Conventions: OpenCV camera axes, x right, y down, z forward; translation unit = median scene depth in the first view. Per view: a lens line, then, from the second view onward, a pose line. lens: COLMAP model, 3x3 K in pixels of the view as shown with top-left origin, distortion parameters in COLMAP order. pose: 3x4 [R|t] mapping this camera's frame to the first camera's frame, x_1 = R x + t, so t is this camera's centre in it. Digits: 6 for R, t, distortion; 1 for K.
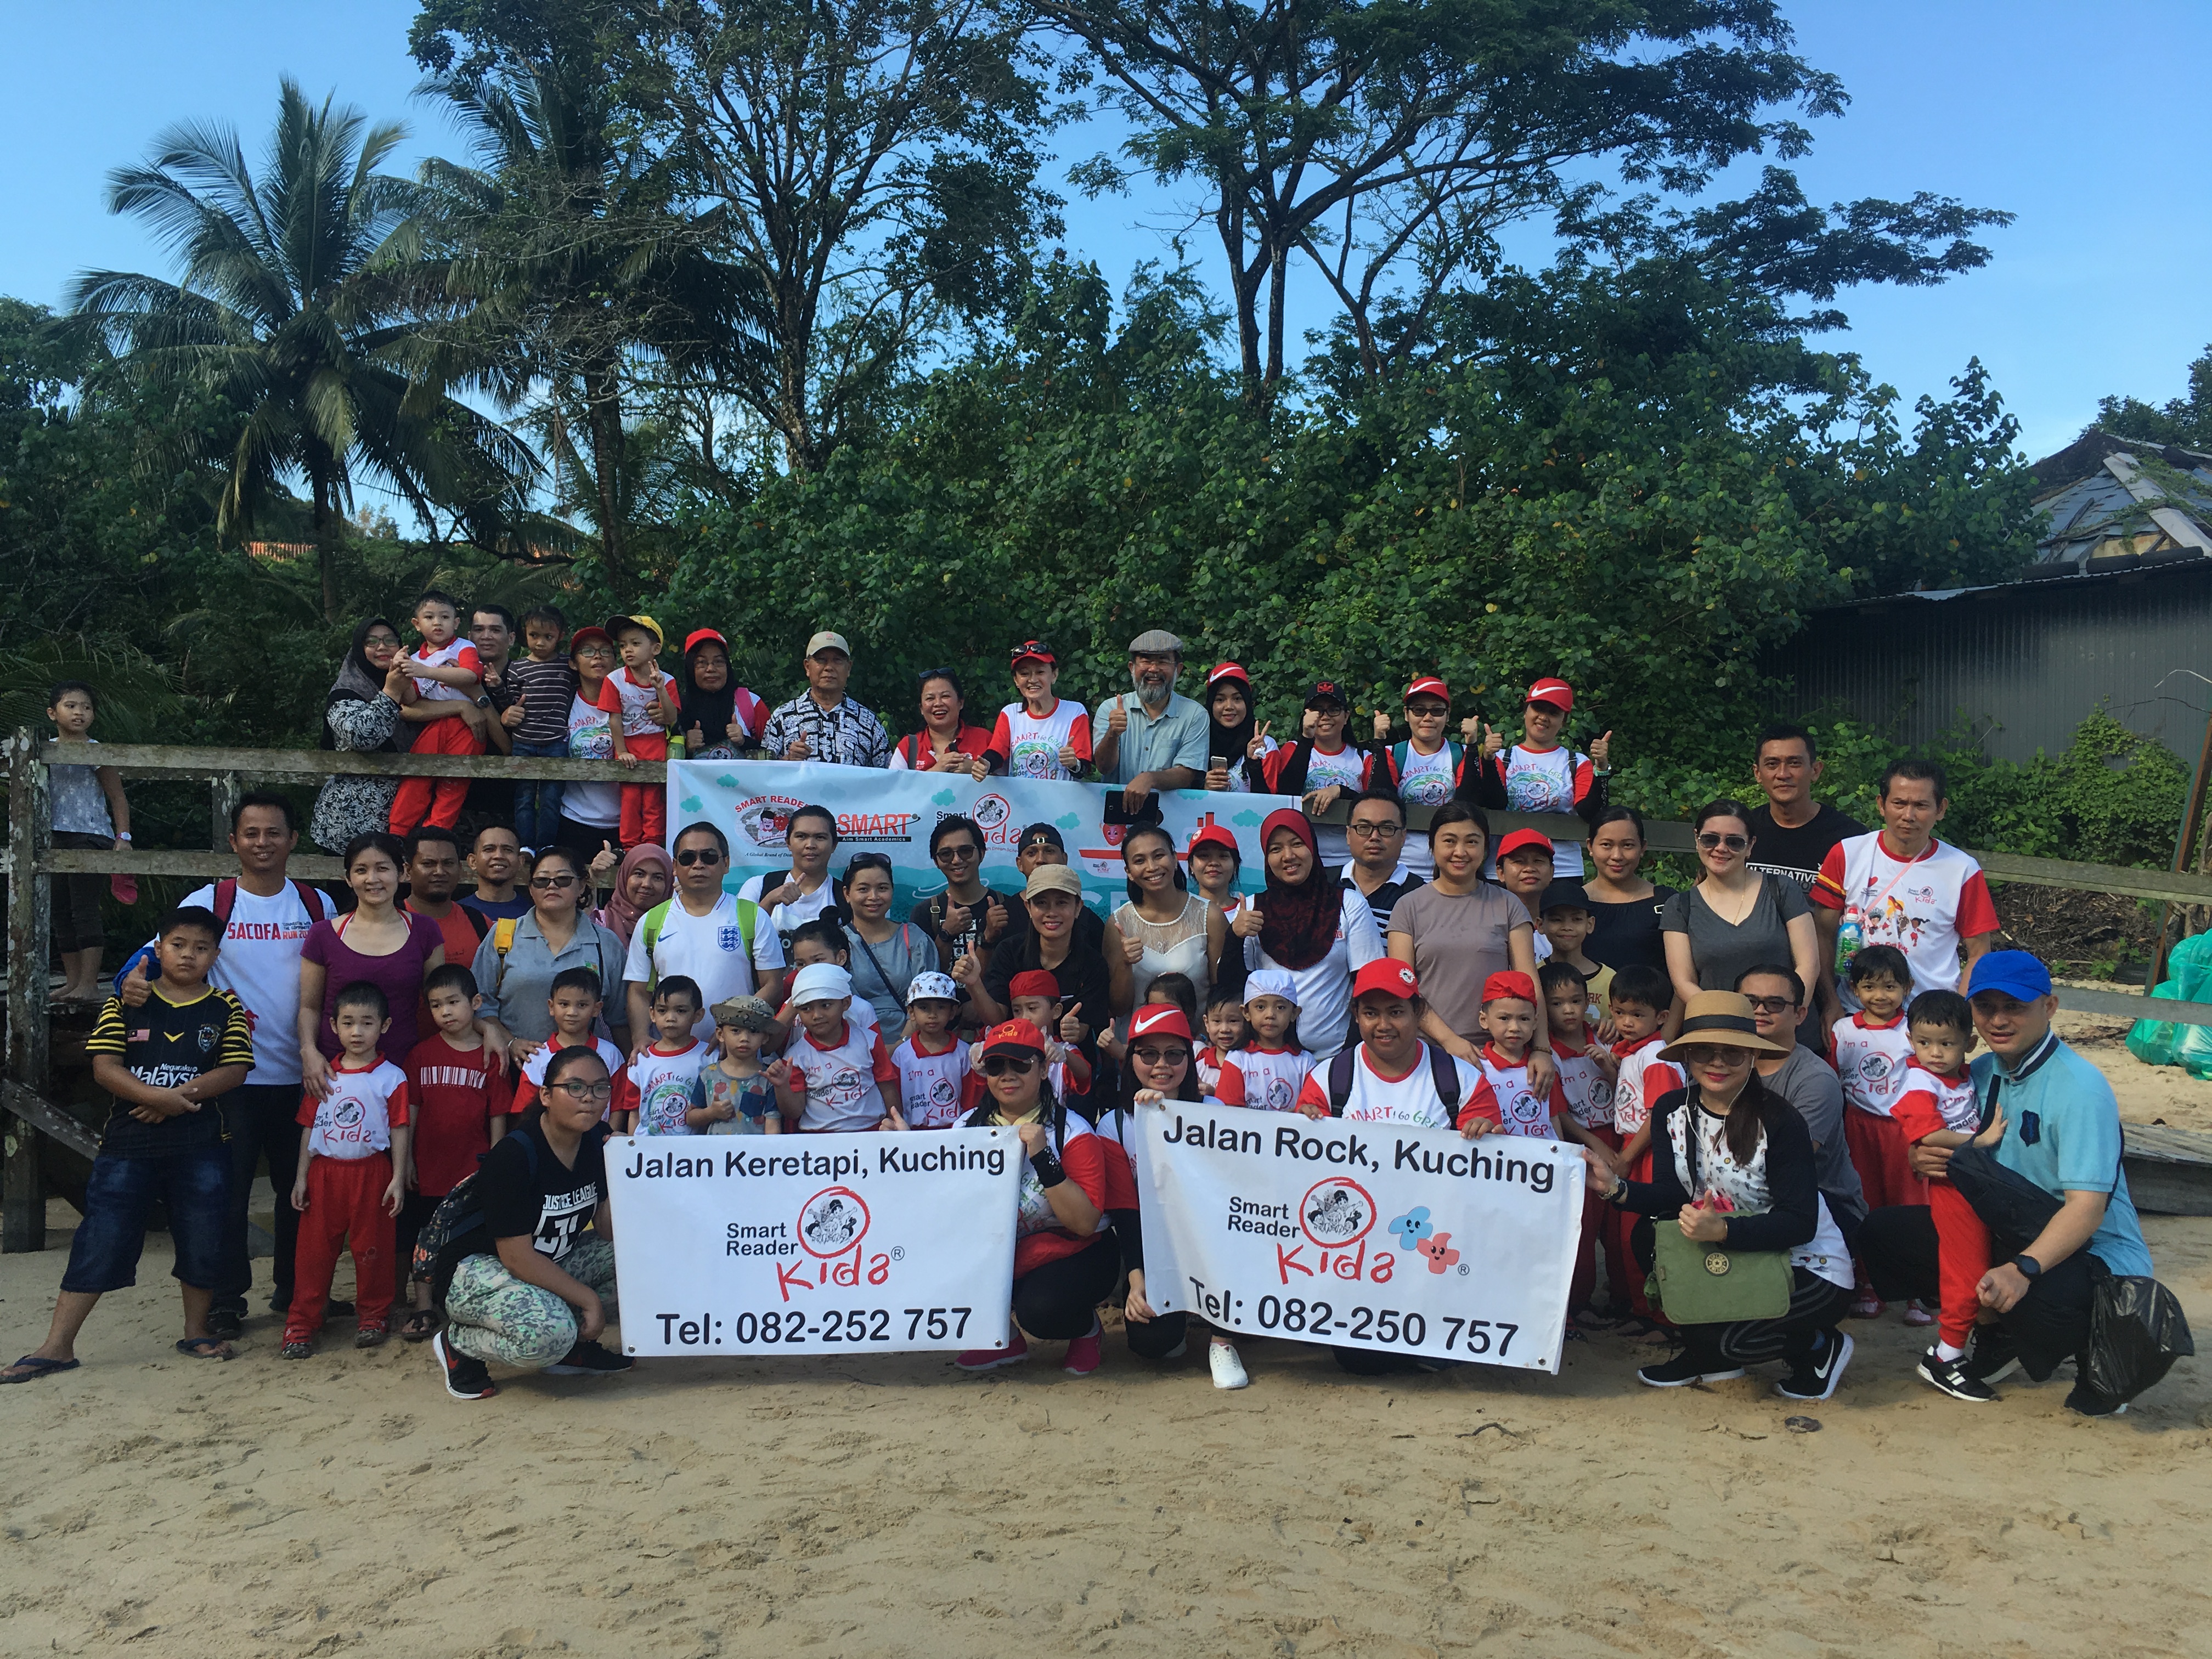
lens RADIAL K [[1911.6, 0, 1106.0], [0, 1911.6, 829.5], [0, 0, 1]] dist [0.052808, 0.002151]
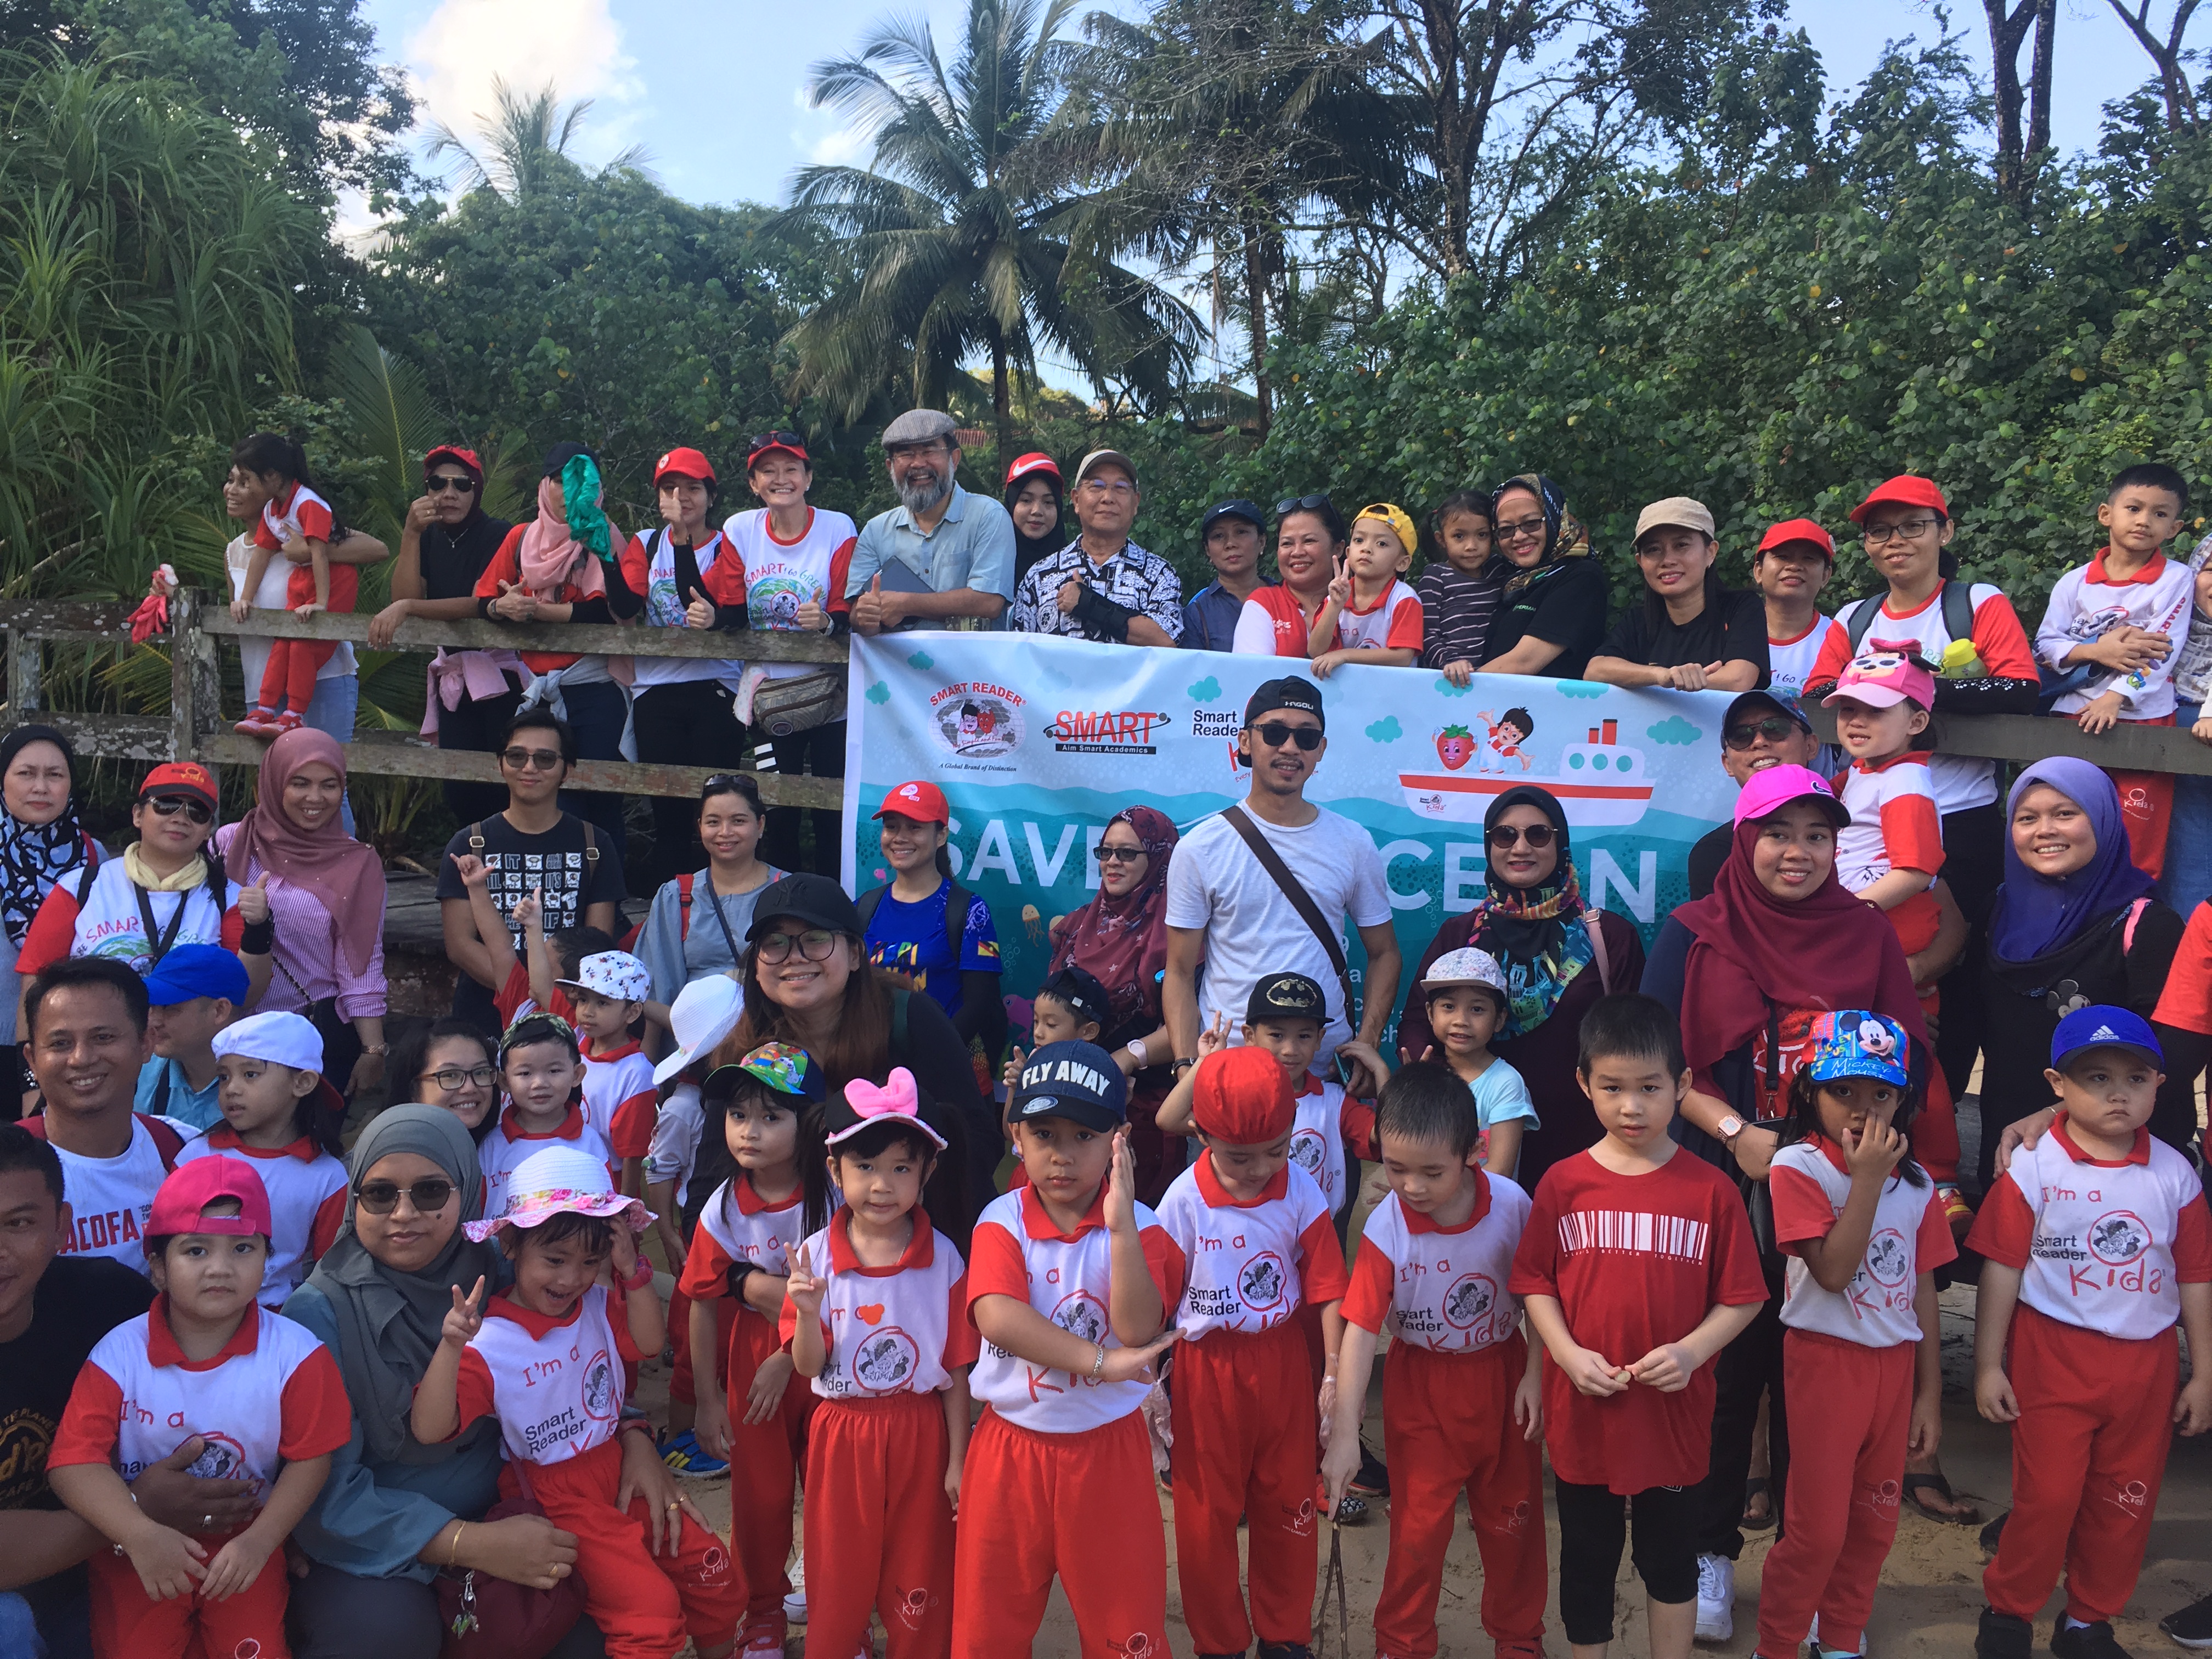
lens RADIAL K [[1902.2, 0, 1091.3], [0, 1902.2, 828.9], [0, 0, 1]] dist [0.092730, -0.124523]
pose [[0.927564, 0.042140, -0.371280, 0.038718], [-0.018078, 0.997518, 0.068055, -0.003838], [0.373226, -0.056414, 0.926024, 0.112144]]
